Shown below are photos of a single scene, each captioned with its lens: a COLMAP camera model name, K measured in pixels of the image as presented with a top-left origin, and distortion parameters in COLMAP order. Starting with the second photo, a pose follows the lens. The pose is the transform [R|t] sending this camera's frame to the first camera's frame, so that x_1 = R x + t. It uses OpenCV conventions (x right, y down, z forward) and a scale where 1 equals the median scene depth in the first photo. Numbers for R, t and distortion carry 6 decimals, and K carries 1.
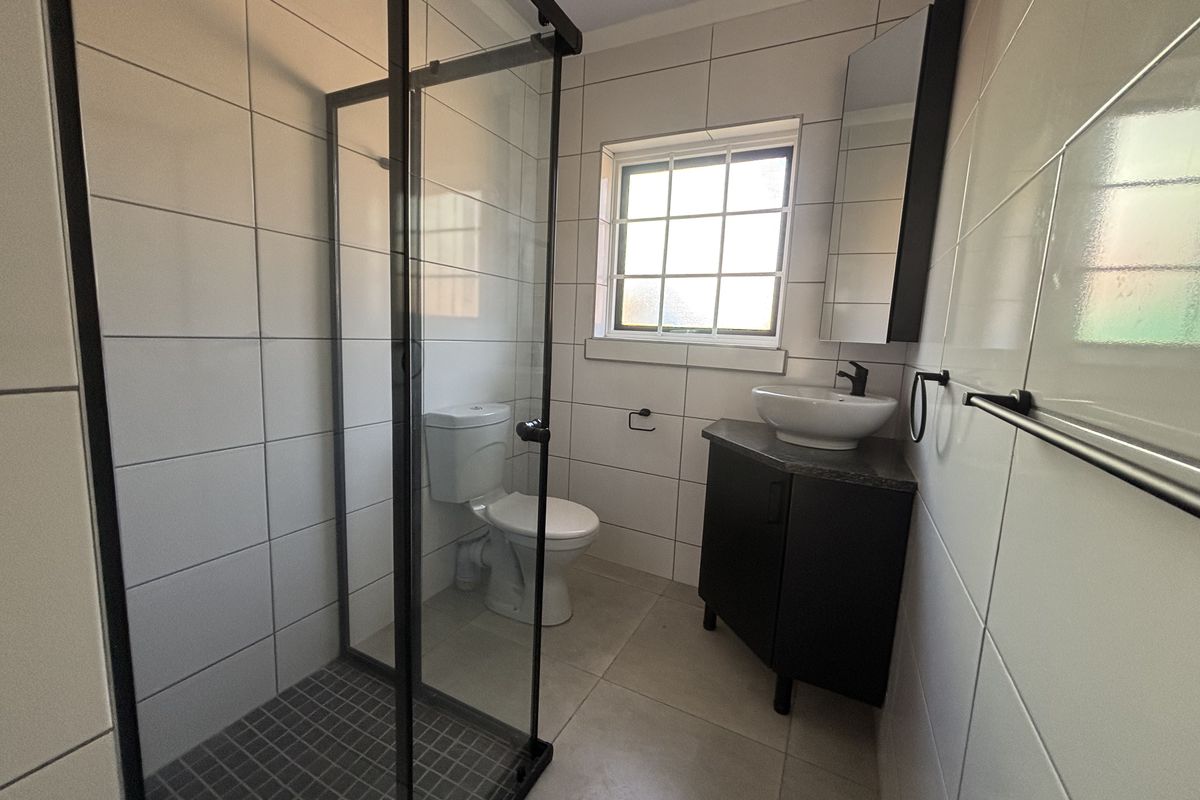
lens RADIAL K [[480.5, 0, 600.0], [0, 480.5, 400.0], [0, 0, 1]] dist [-0.000838, -0.000068]
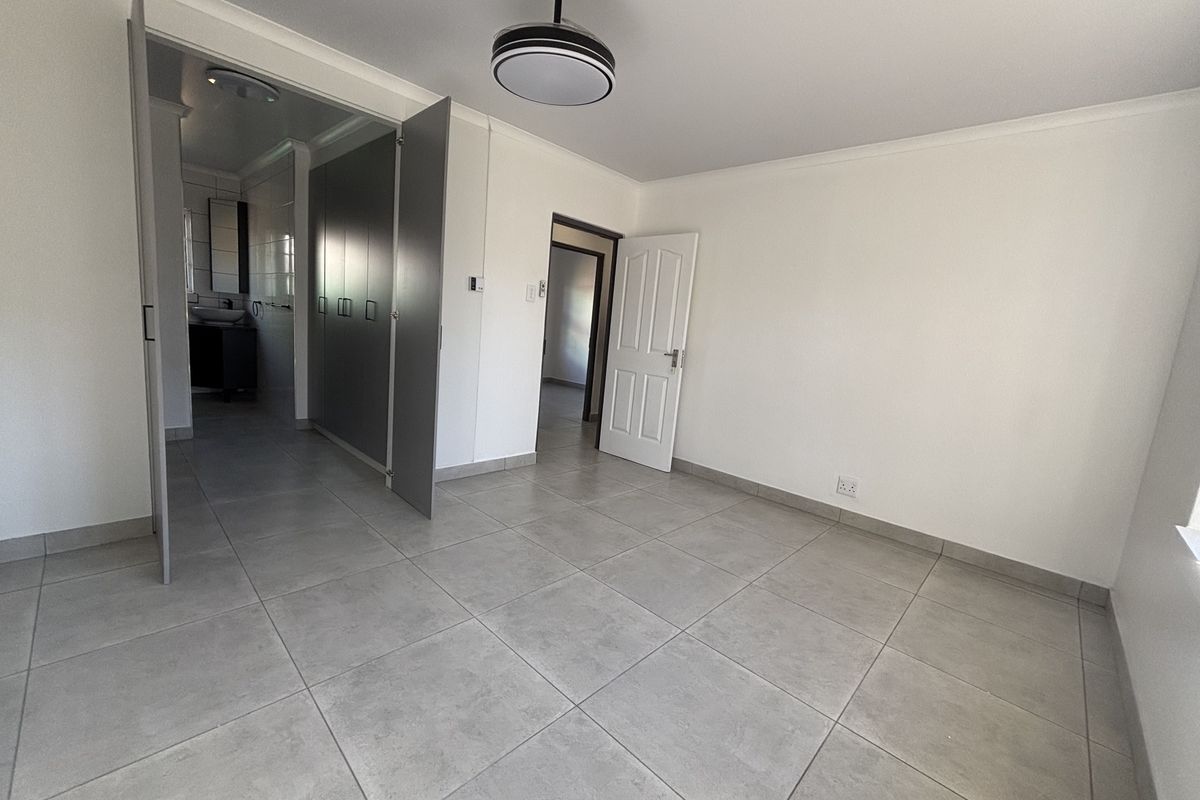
lens RADIAL K [[480.5, 0, 600.0], [0, 480.5, 400.0], [0, 0, 1]] dist [-0.000838, -0.000068]
pose [[0.299121, -0.161320, 0.940480, -1.919193], [0.057104, 0.986866, 0.151114, 0.253931], [-0.952505, 0.008503, 0.304404, -2.426577]]
